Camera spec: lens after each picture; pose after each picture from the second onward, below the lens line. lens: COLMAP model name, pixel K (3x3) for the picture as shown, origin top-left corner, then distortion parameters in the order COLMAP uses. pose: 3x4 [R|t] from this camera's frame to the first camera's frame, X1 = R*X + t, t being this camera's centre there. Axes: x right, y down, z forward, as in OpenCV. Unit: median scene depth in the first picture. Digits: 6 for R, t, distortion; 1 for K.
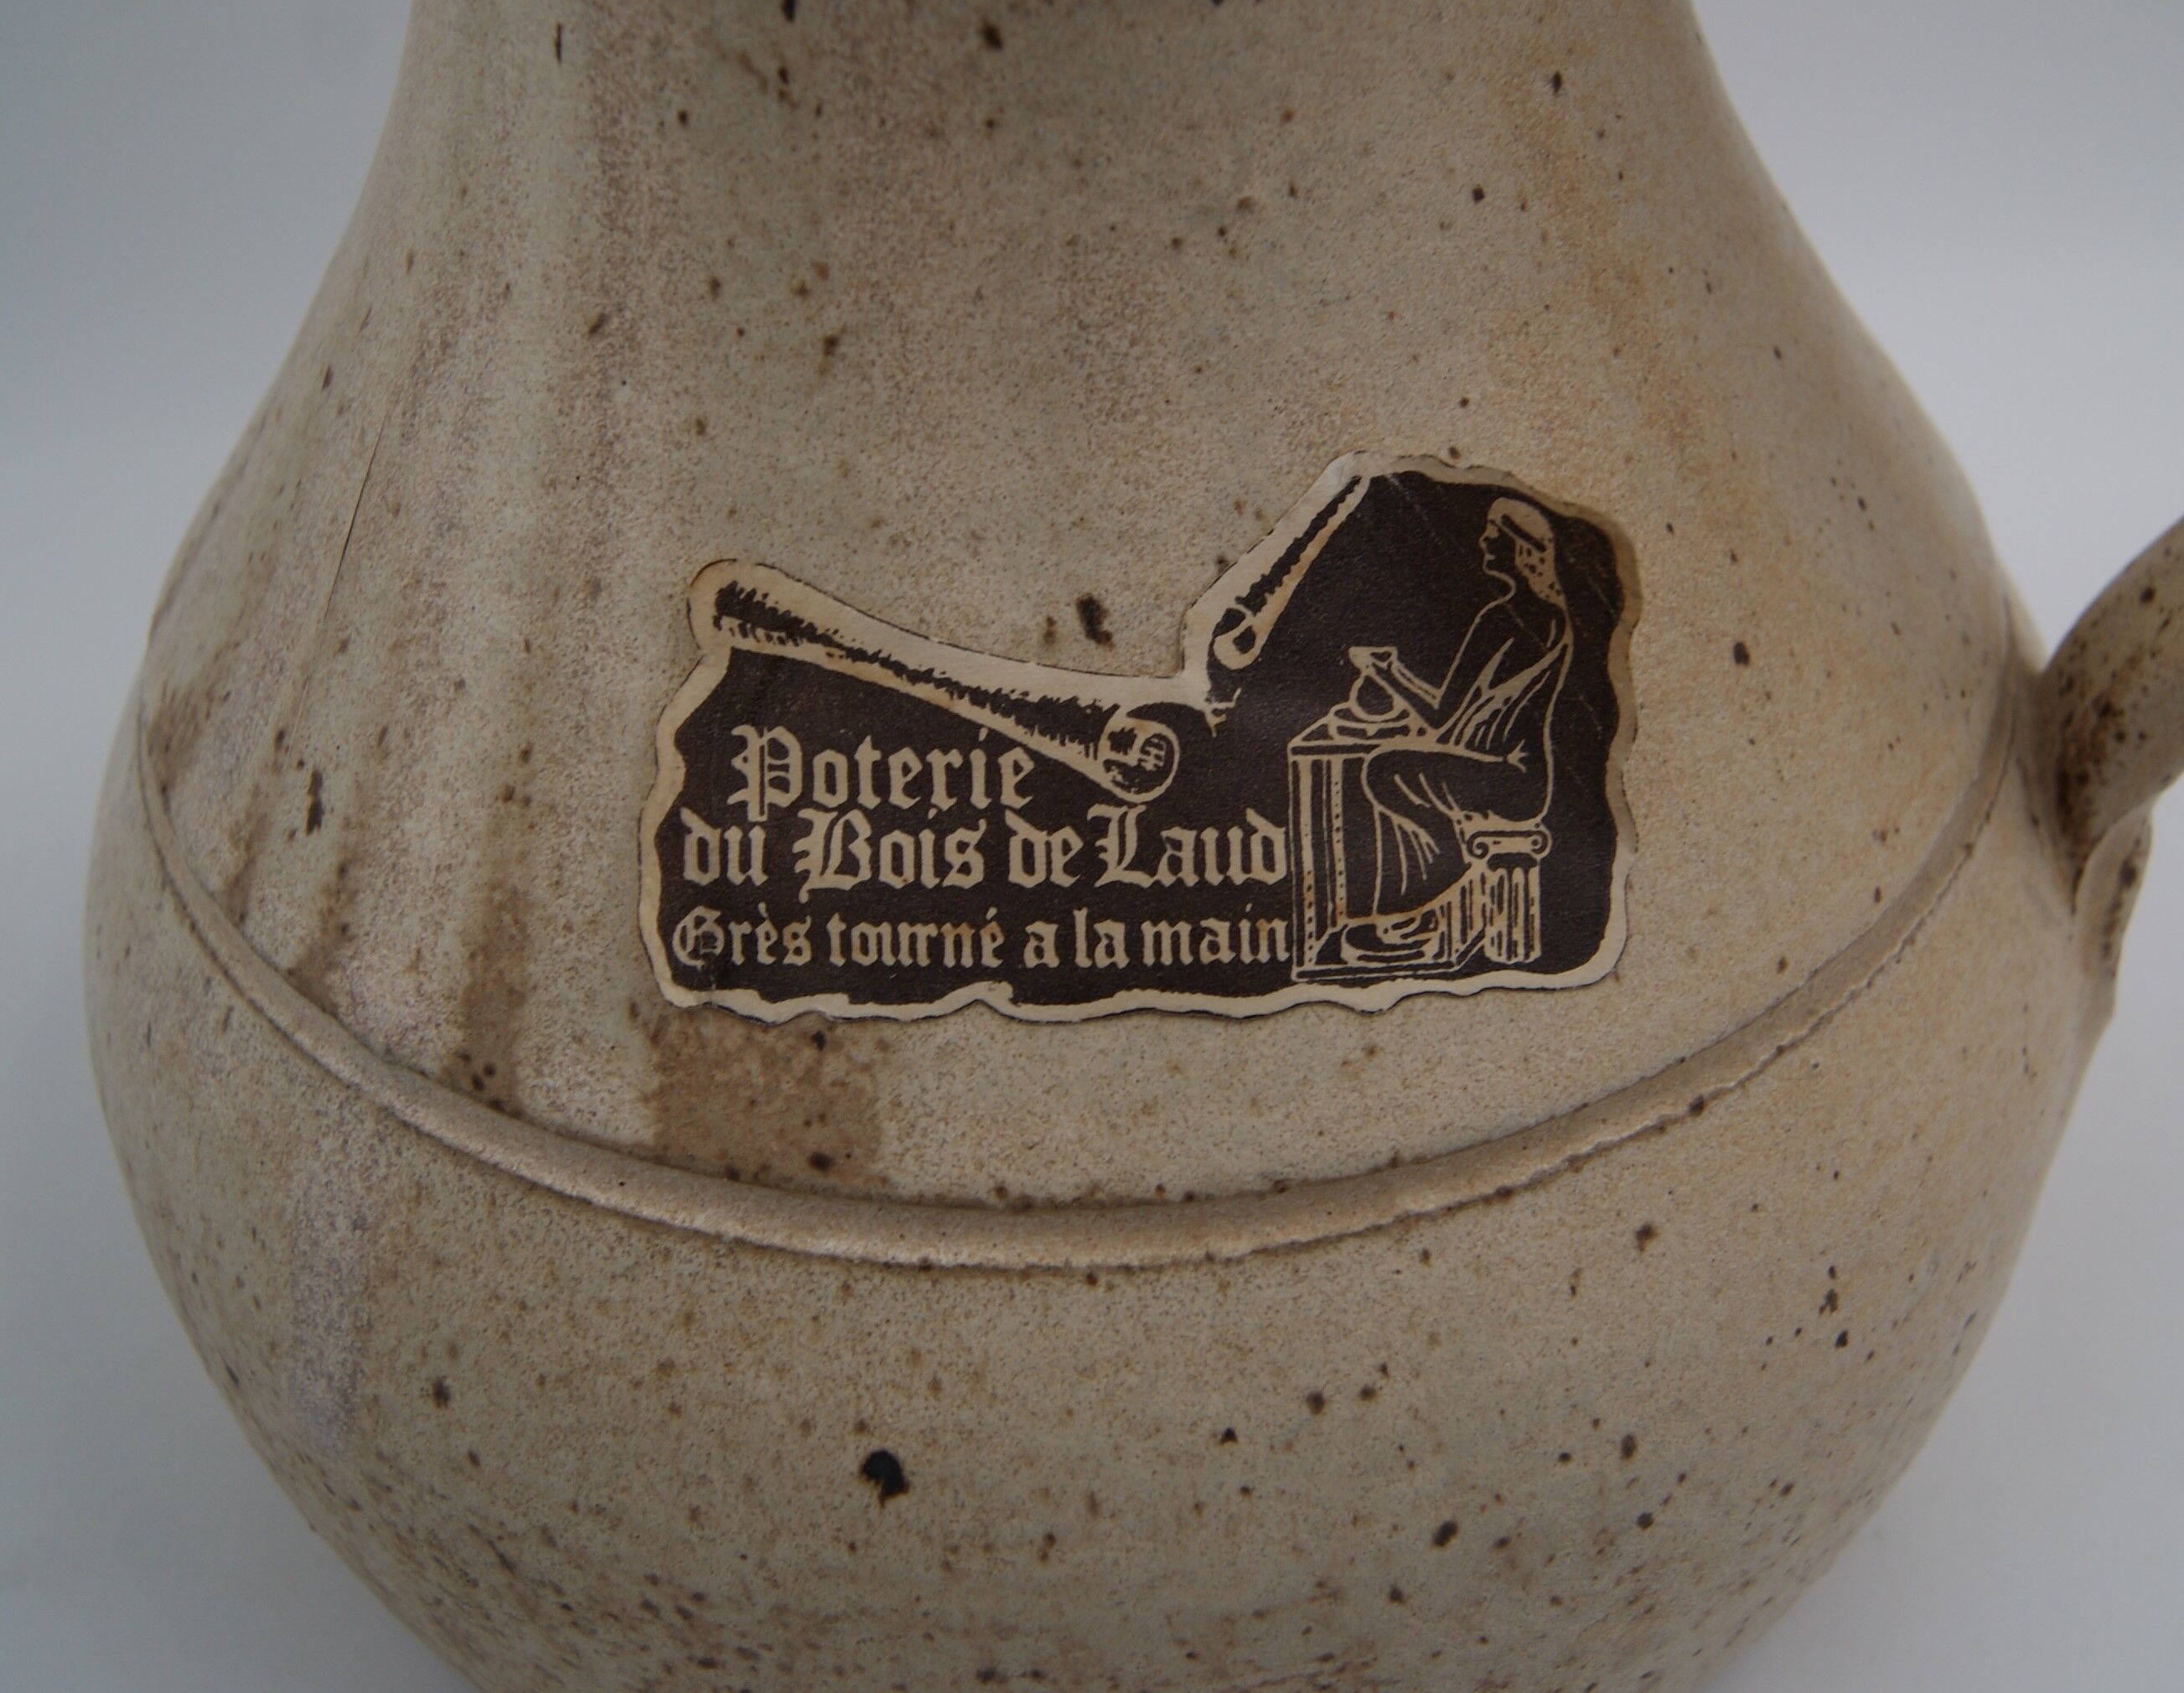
lens RADIAL K [[2387.8, 0, 1135.6], [0, 2387.8, 683.9], [0, 0, 1]] dist [-0.125538, 0.000000]
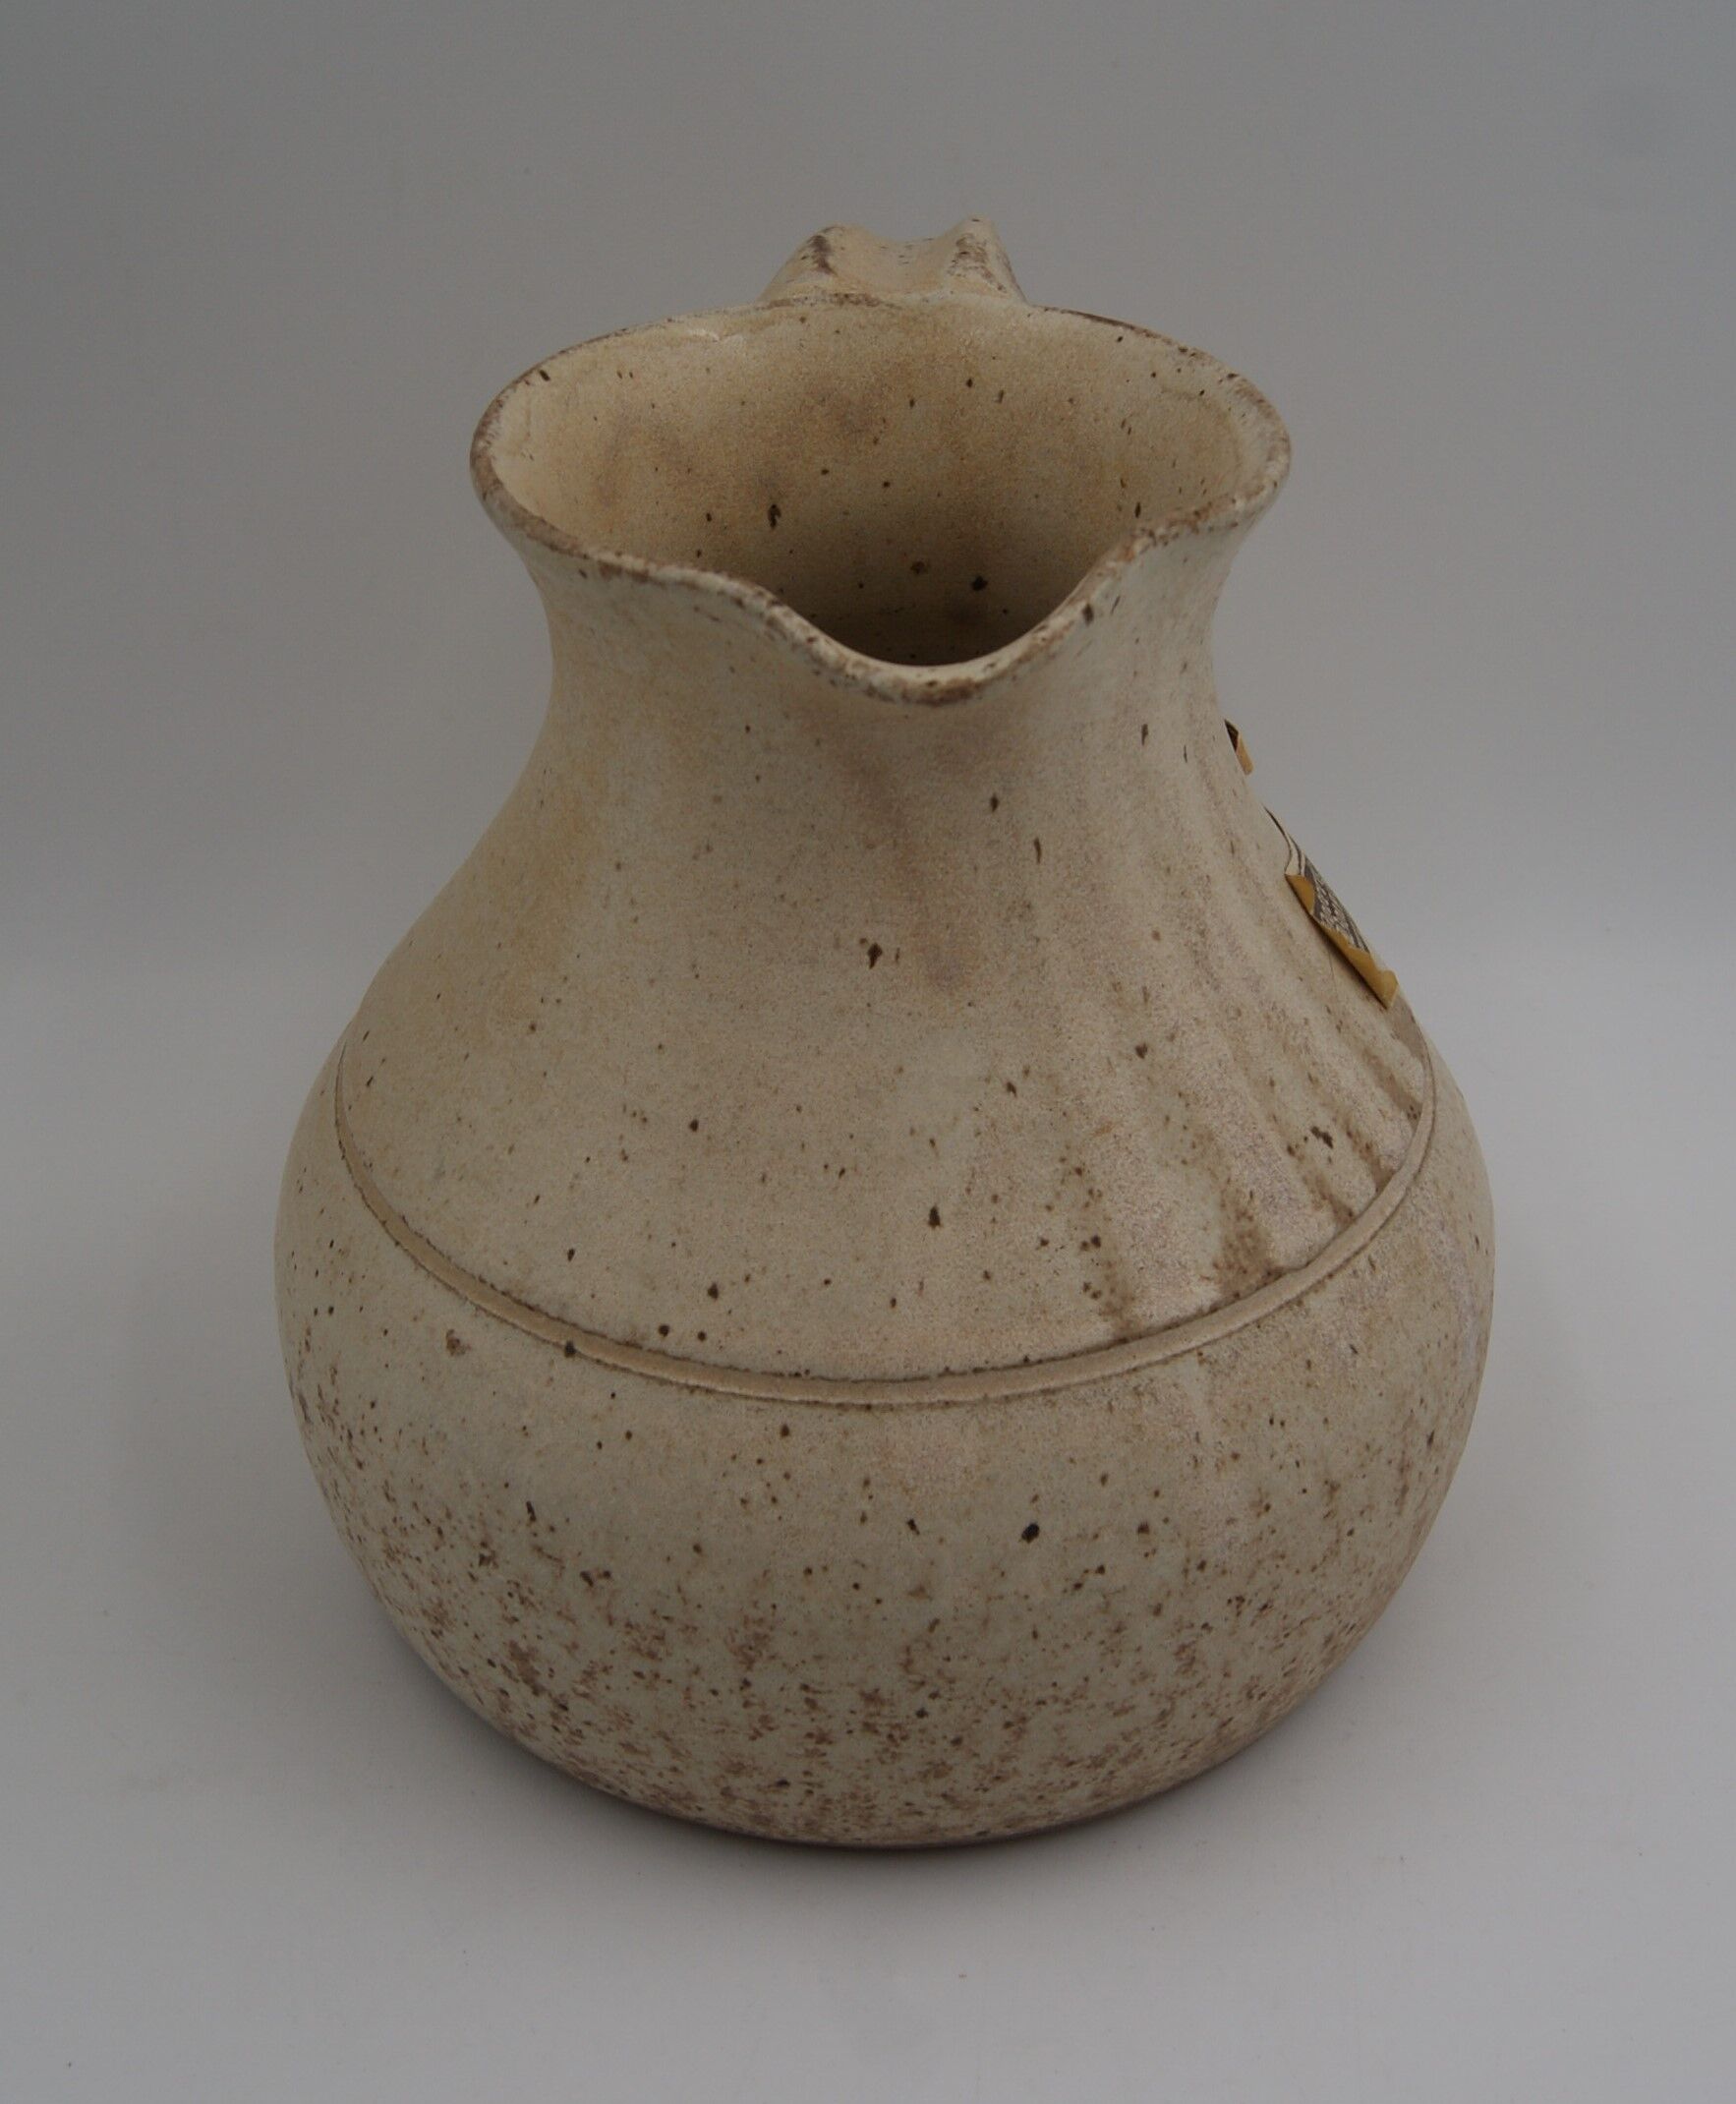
lens RADIAL K [[3082.4, 0, 877.5], [0, 3082.4, 1062.8], [0, 0, 1]] dist [-0.097498, 0.000000]
pose [[-0.180710, -0.521363, 0.833981, -2.580504], [0.599902, 0.613518, 0.513530, -1.647111], [-0.779398, 0.593107, 0.201897, 0.801946]]
